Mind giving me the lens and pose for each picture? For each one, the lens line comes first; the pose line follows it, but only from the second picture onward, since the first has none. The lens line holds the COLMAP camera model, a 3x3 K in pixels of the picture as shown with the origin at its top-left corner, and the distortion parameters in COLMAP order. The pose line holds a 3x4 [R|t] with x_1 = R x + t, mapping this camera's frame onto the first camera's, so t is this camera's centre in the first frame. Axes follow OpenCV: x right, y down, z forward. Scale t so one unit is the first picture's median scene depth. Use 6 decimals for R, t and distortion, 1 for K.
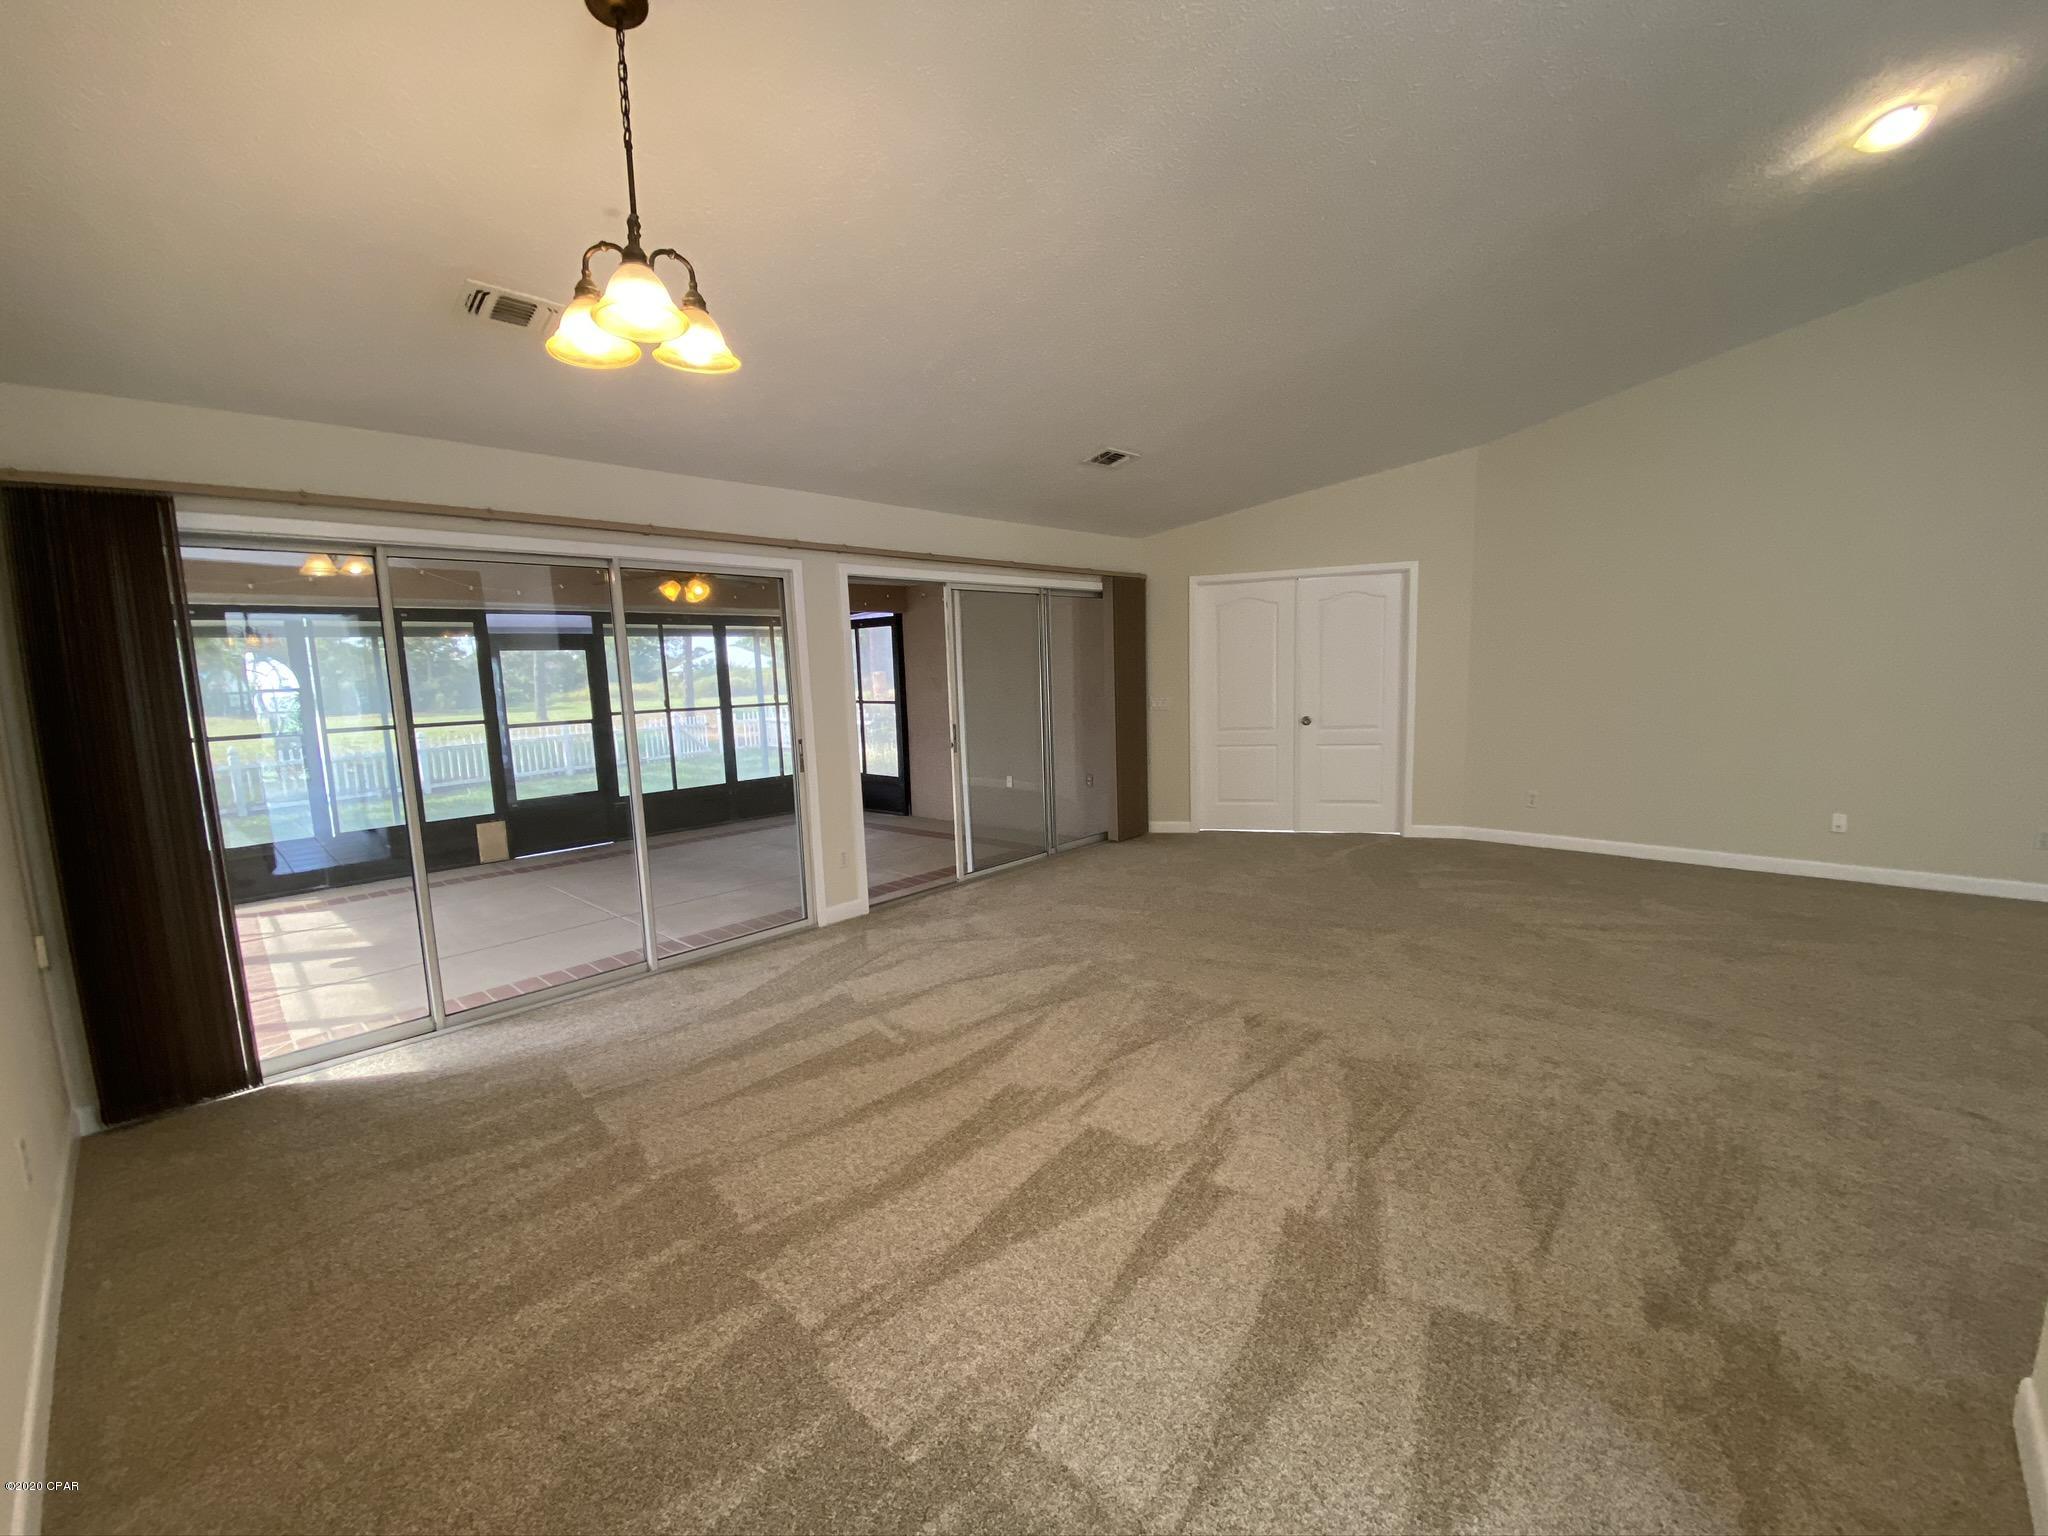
lens RADIAL K [[831.8, 0, 1033.7], [0, 831.8, 774.8], [0, 0, 1]] dist [0.006308, -0.013968]
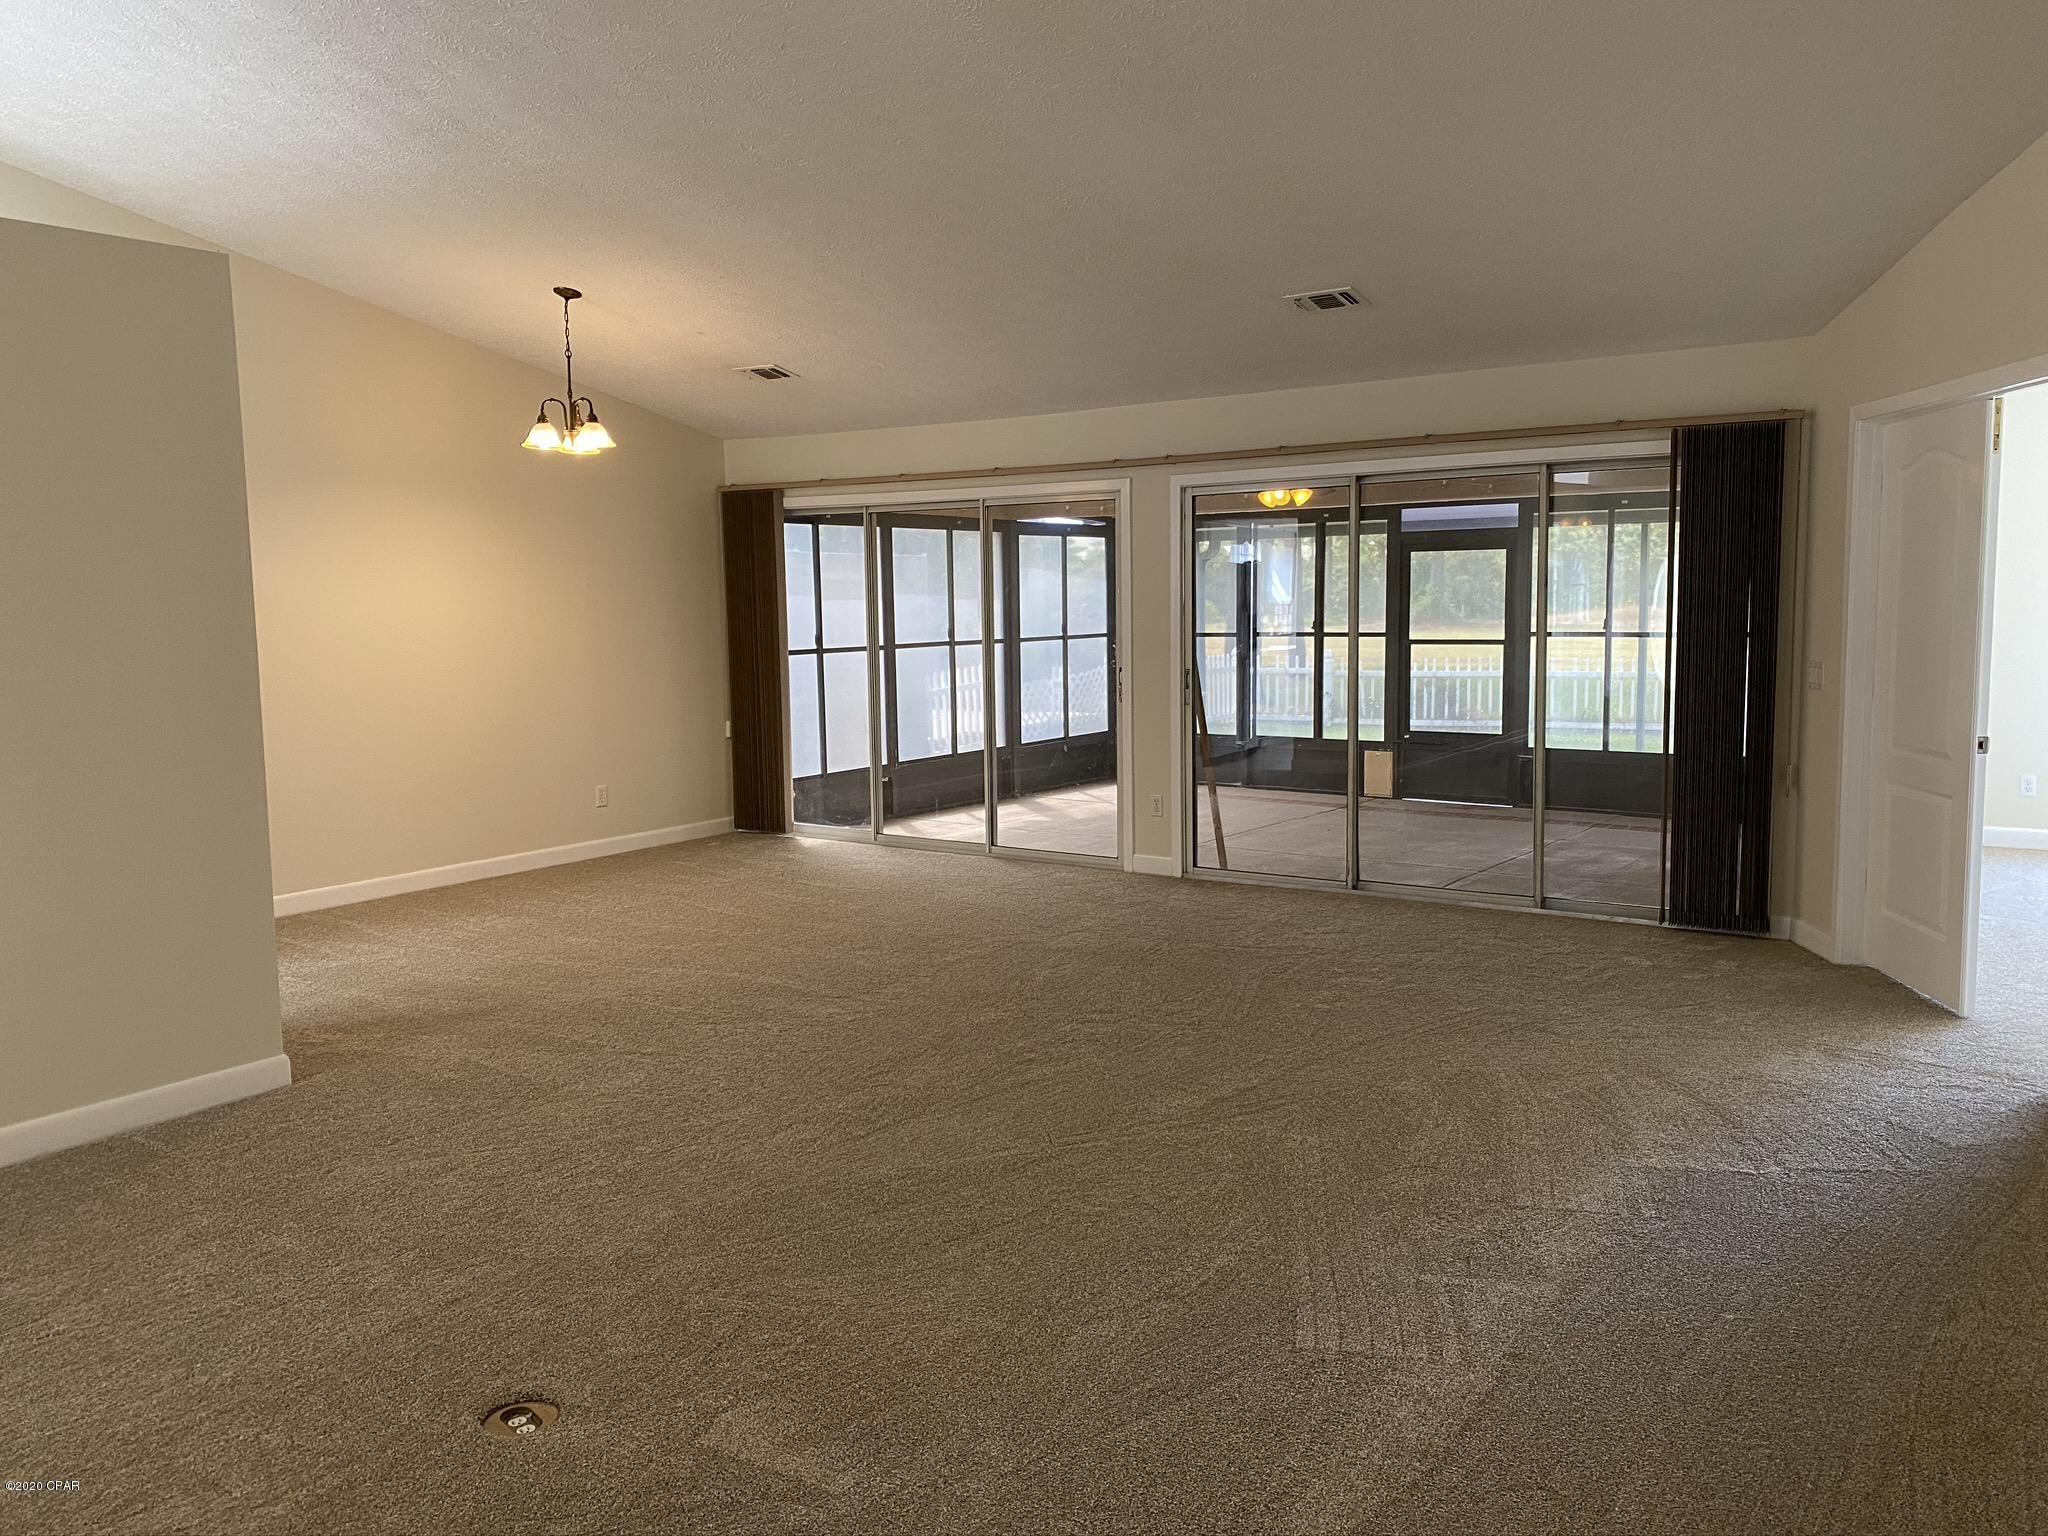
lens RADIAL K [[1580.1, 0, 1018.0], [0, 1580.1, 761.1], [0, 0, 1]] dist [0.019810, -0.056940]
pose [[0.143584, 0.134736, -0.980423, 0.899287], [-0.115839, 0.986167, 0.118560, -0.083517], [0.982835, 0.096547, 0.157206, 0.374222]]
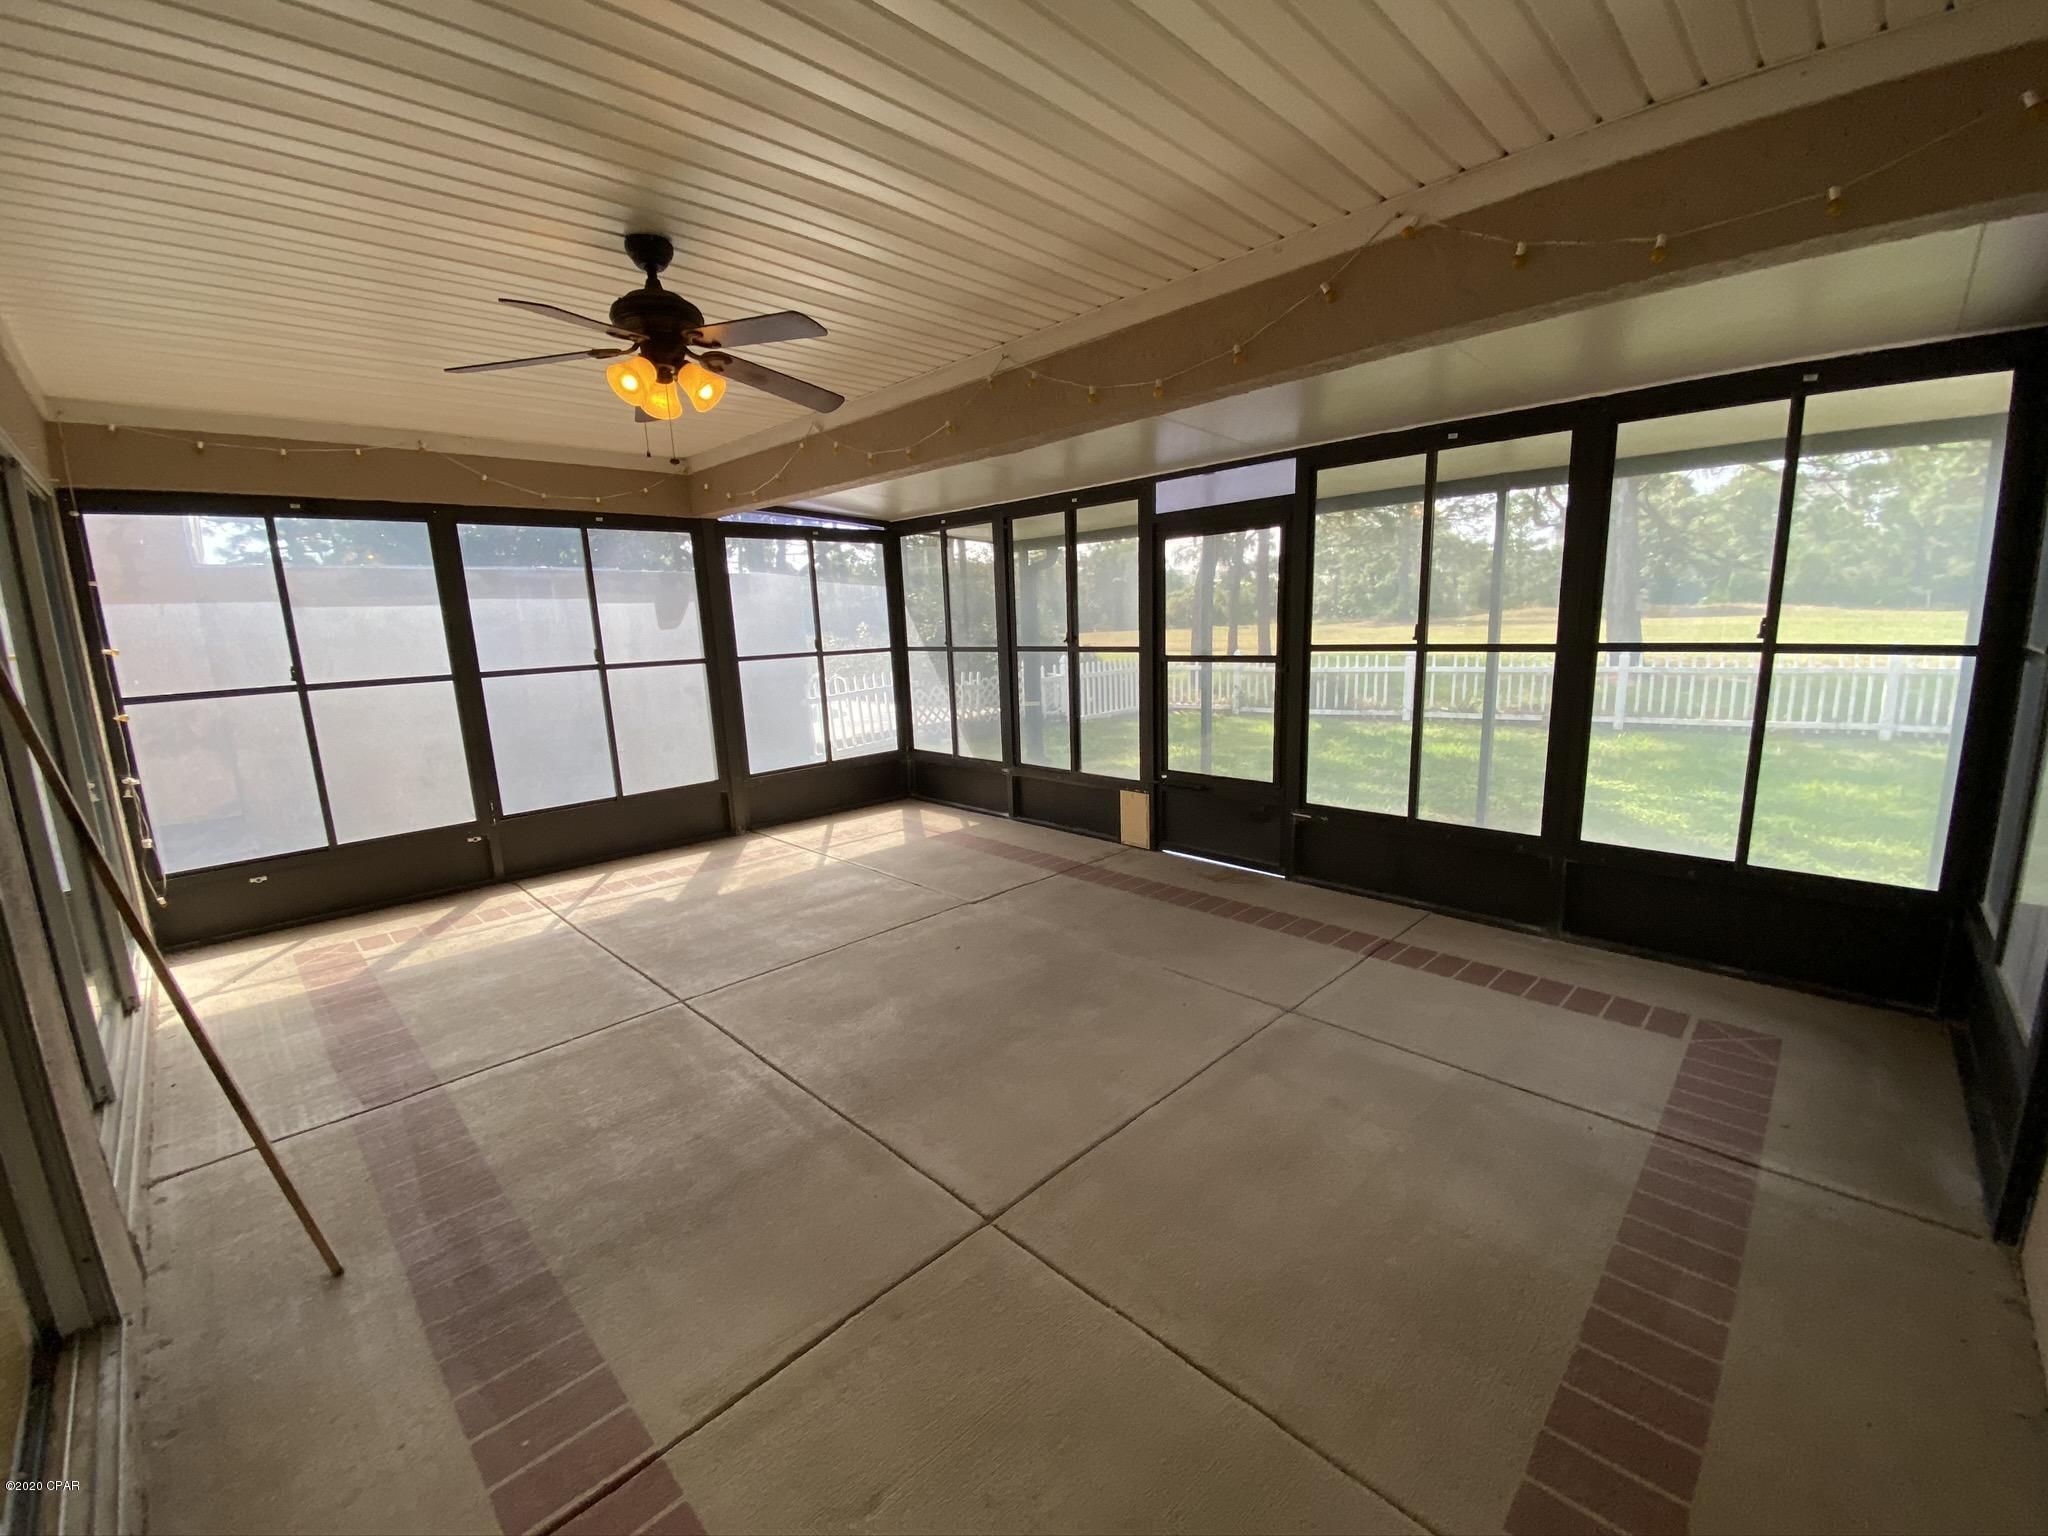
lens RADIAL K [[831.8, 0, 1028.0], [0, 831.8, 766.7], [0, 0, 1]] dist [0.006308, -0.013968]
pose [[-0.030483, 0.213039, -0.976568, 0.033675], [-0.089786, 0.972489, 0.214952, -0.107144], [0.995494, 0.094235, -0.010516, 0.912845]]
